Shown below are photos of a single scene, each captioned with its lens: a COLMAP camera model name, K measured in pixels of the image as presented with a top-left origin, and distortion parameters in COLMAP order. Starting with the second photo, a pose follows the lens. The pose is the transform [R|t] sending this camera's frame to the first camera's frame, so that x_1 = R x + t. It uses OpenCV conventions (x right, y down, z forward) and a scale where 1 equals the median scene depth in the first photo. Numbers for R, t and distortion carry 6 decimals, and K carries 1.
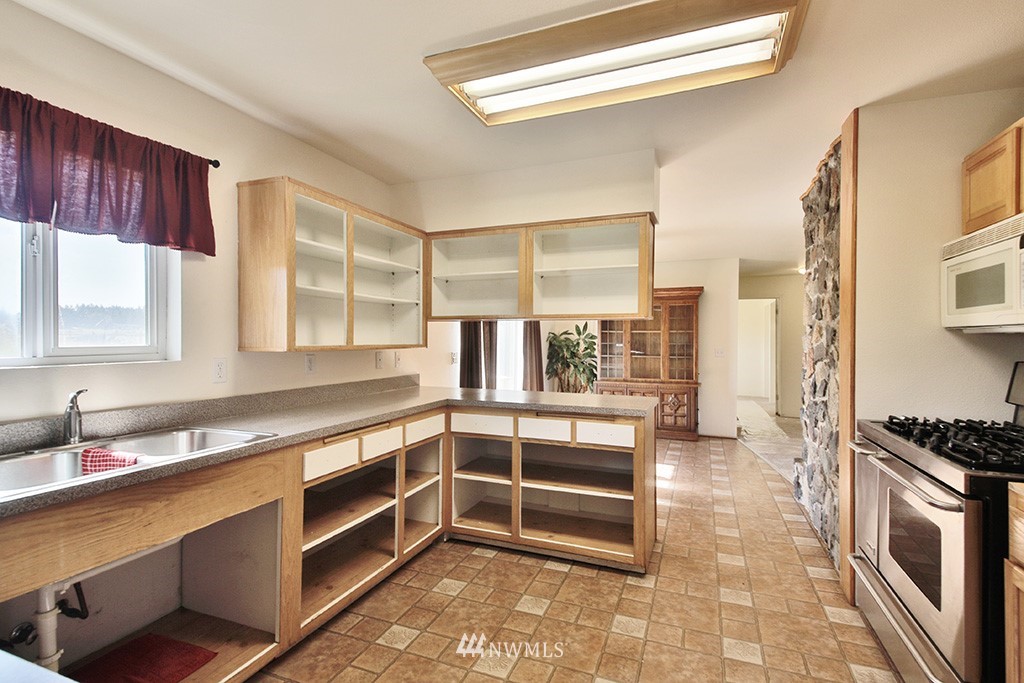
lens RADIAL K [[478.0, 0, 510.9], [0, 478.0, 342.9], [0, 0, 1]] dist [-0.018672, -0.000365]
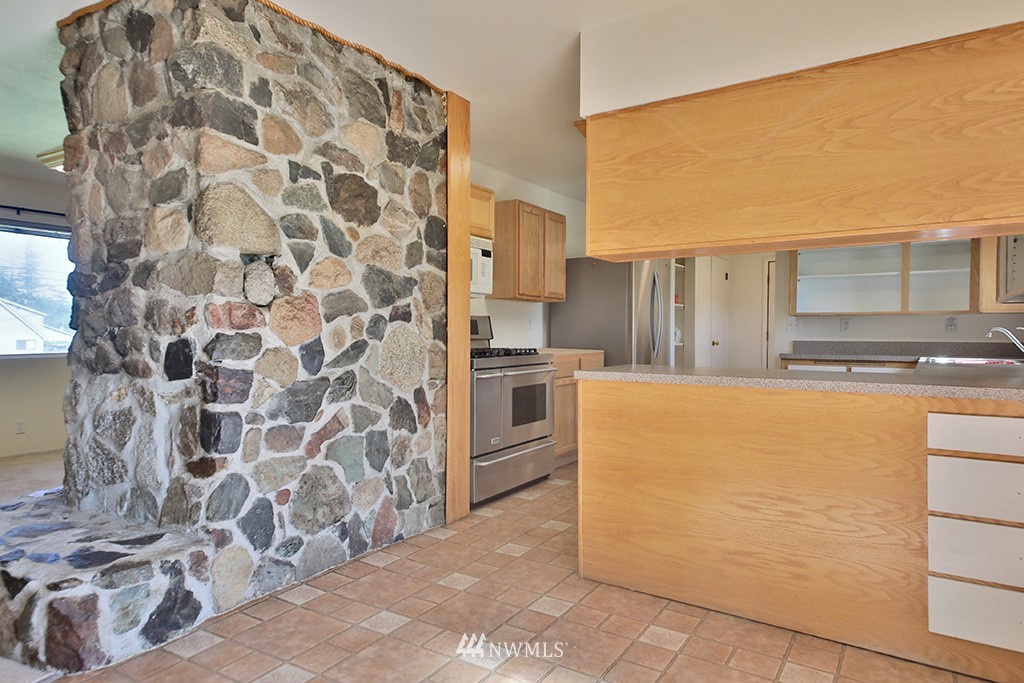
lens RADIAL K [[610.7, 0, 508.8], [0, 610.7, 340.8], [0, 0, 1]] dist [0.034522, 0.001099]
pose [[-0.982400, -0.004457, 0.186734, 0.257024], [-0.002890, 0.999958, 0.008664, 0.059978], [-0.186765, 0.007972, -0.982372, 2.089670]]
